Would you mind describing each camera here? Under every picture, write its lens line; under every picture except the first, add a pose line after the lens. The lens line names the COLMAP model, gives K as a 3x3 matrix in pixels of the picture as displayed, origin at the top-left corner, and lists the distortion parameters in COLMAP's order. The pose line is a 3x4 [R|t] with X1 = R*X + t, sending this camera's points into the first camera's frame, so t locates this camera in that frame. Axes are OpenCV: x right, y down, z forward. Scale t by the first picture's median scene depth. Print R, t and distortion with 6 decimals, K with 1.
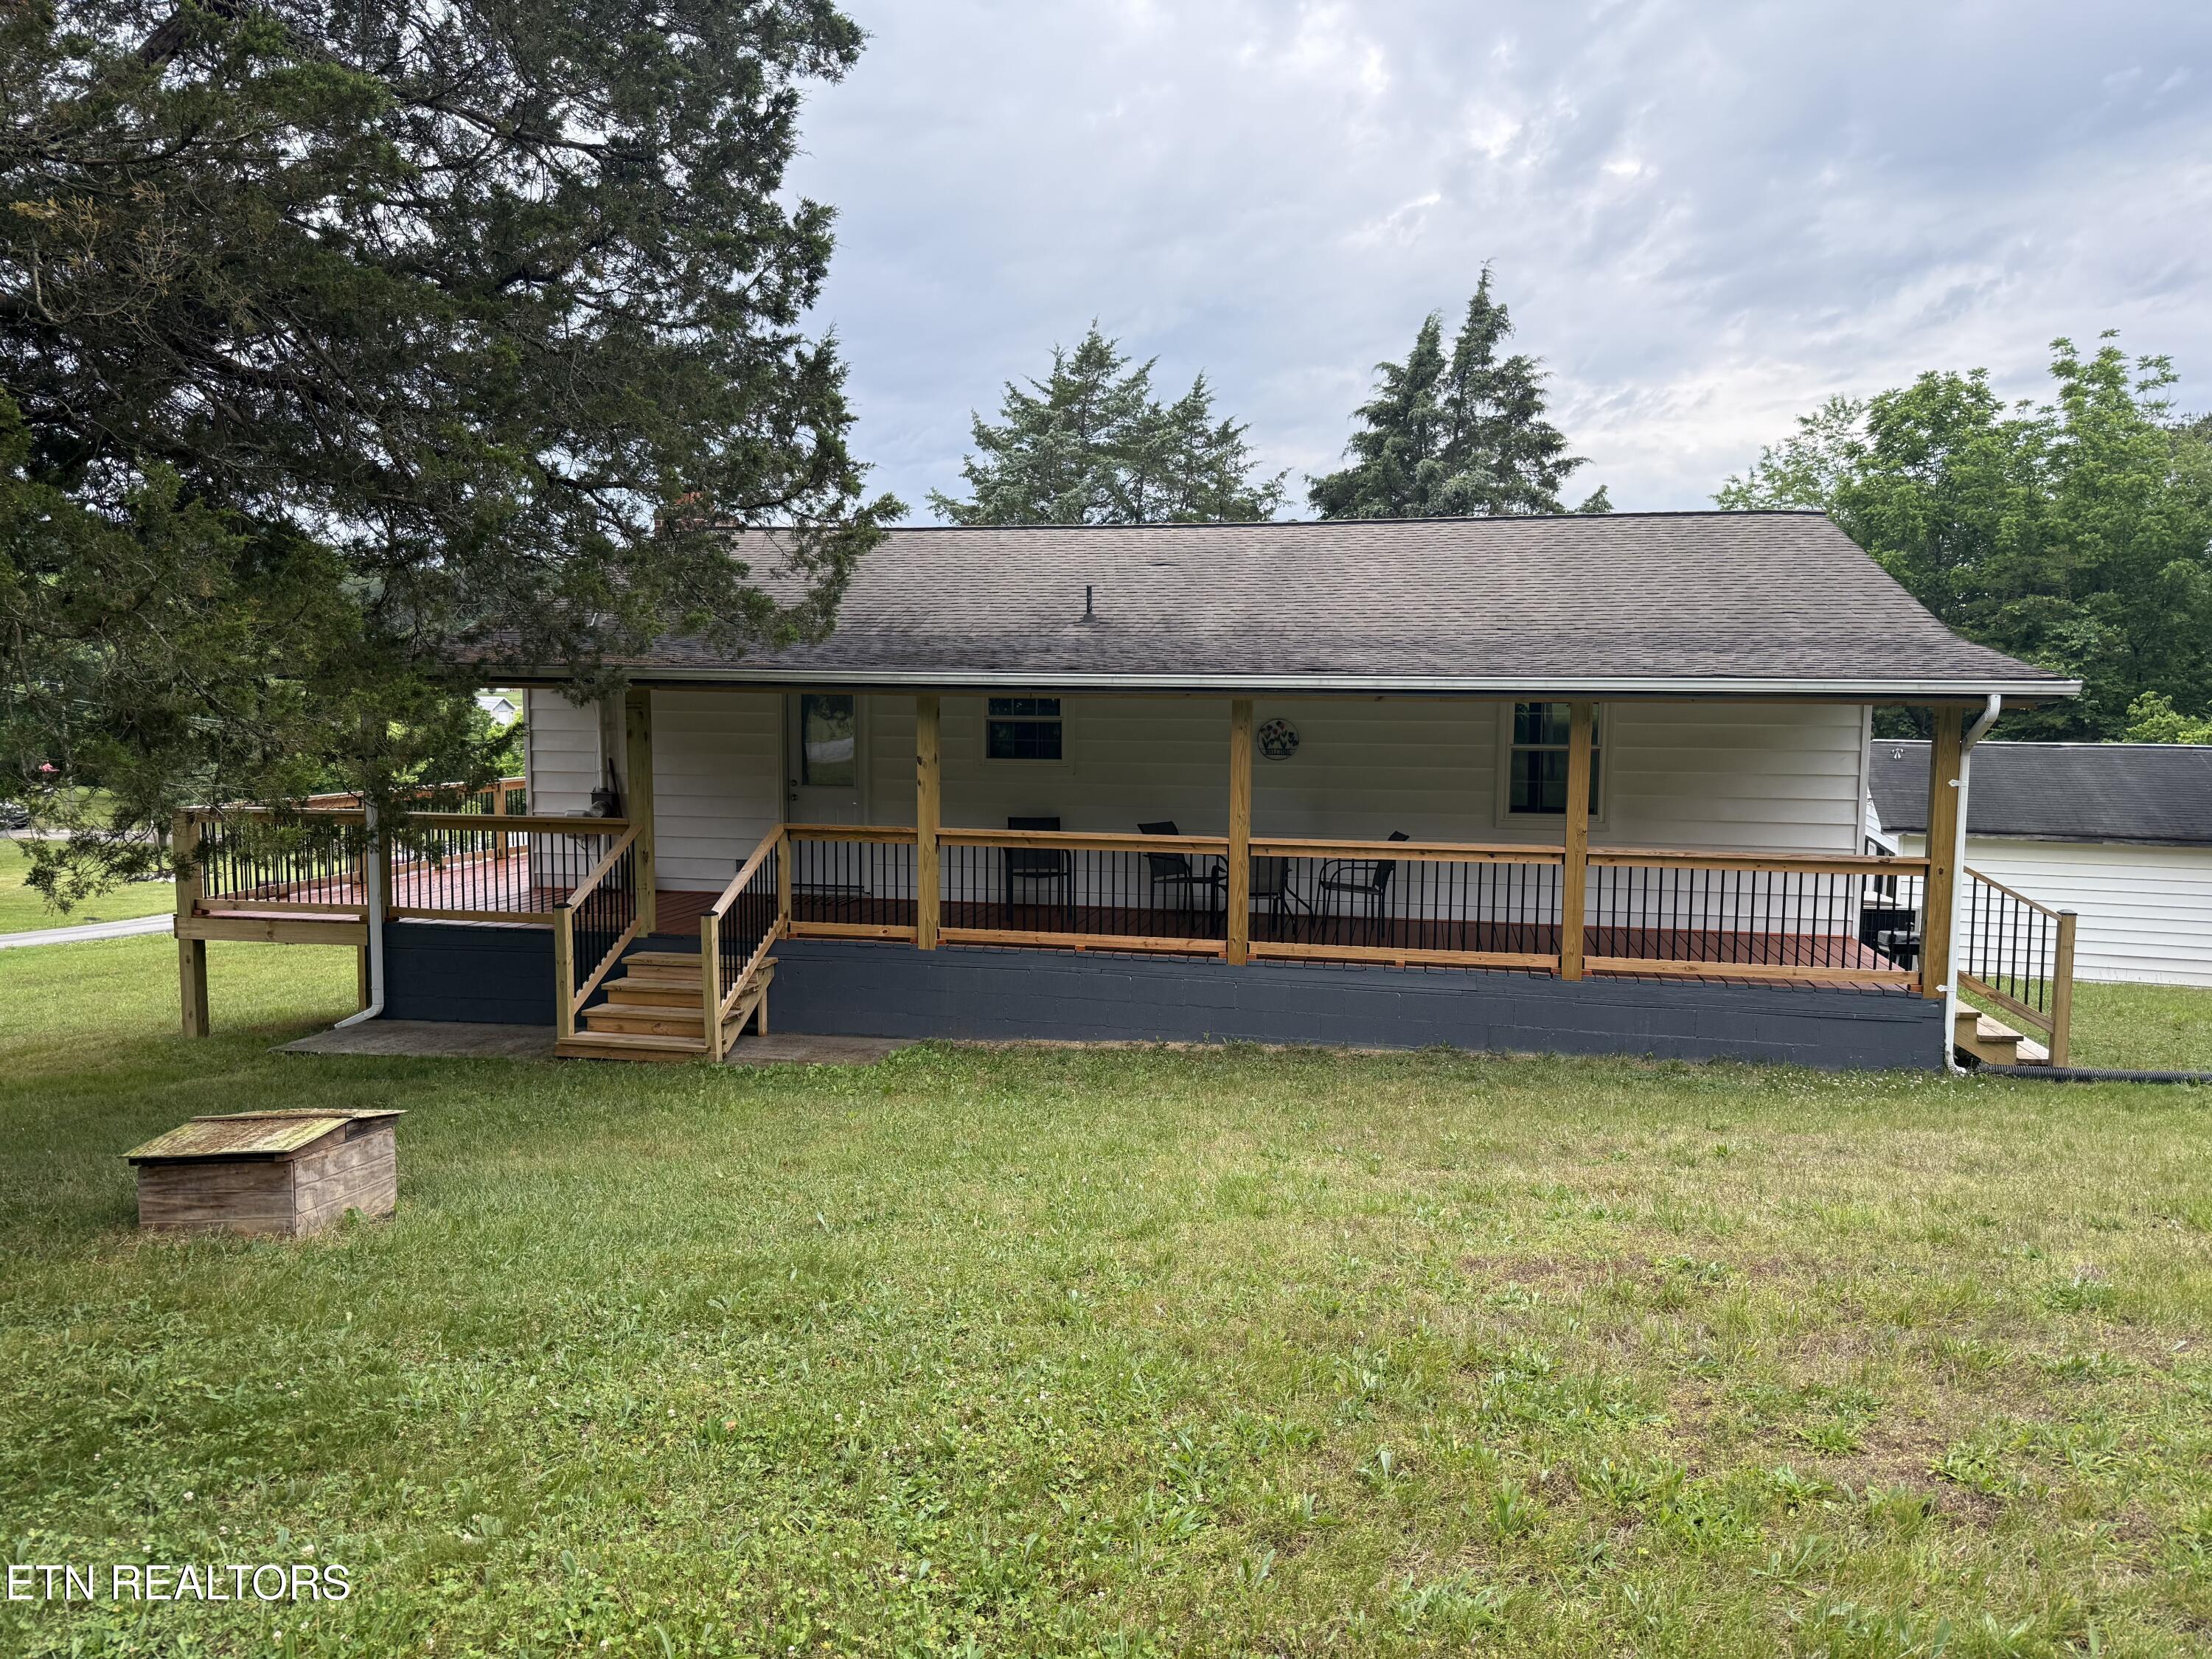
lens RADIAL K [[1546.2, 0, 1090.0], [0, 1546.2, 837.8], [0, 0, 1]] dist [0.177080, -0.346418]
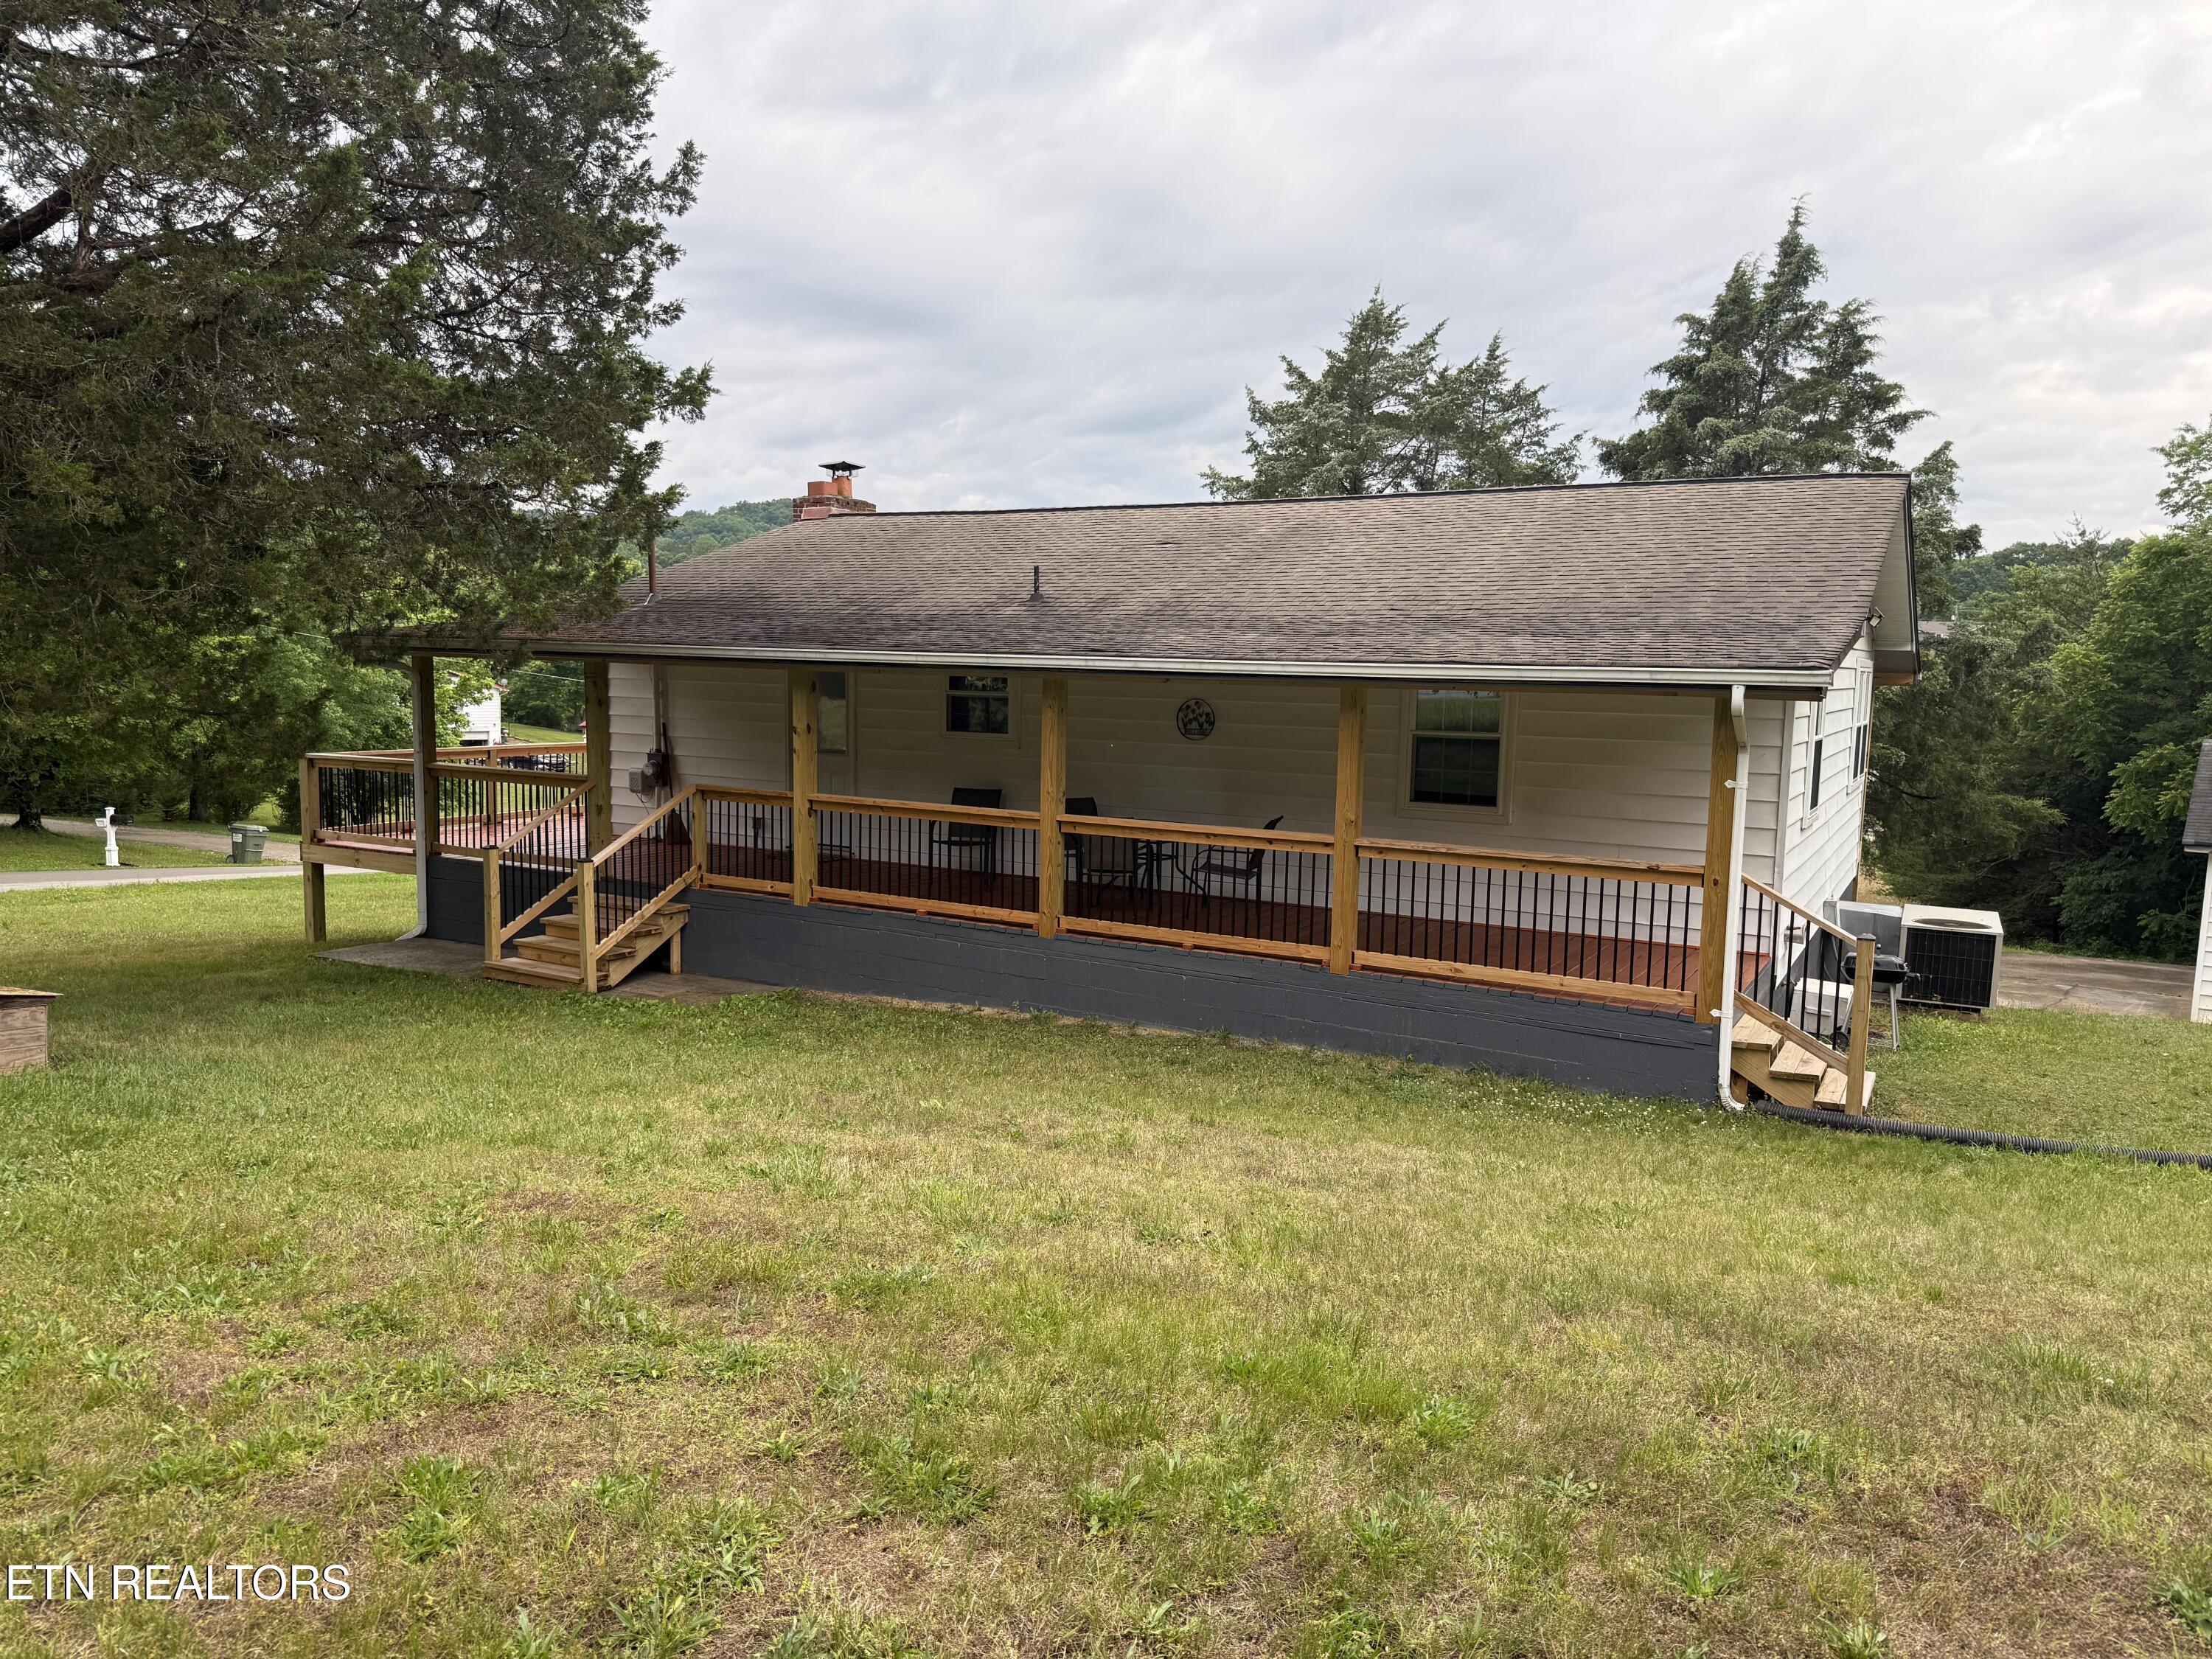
lens RADIAL K [[1546.2, 0, 1090.0], [0, 1546.2, 837.8], [0, 0, 1]] dist [0.177080, -0.346418]
pose [[0.948577, 0.046908, -0.313051, 0.362971], [-0.041919, 0.998864, 0.022653, -0.006977], [0.313758, -0.008366, 0.949466, 0.031090]]
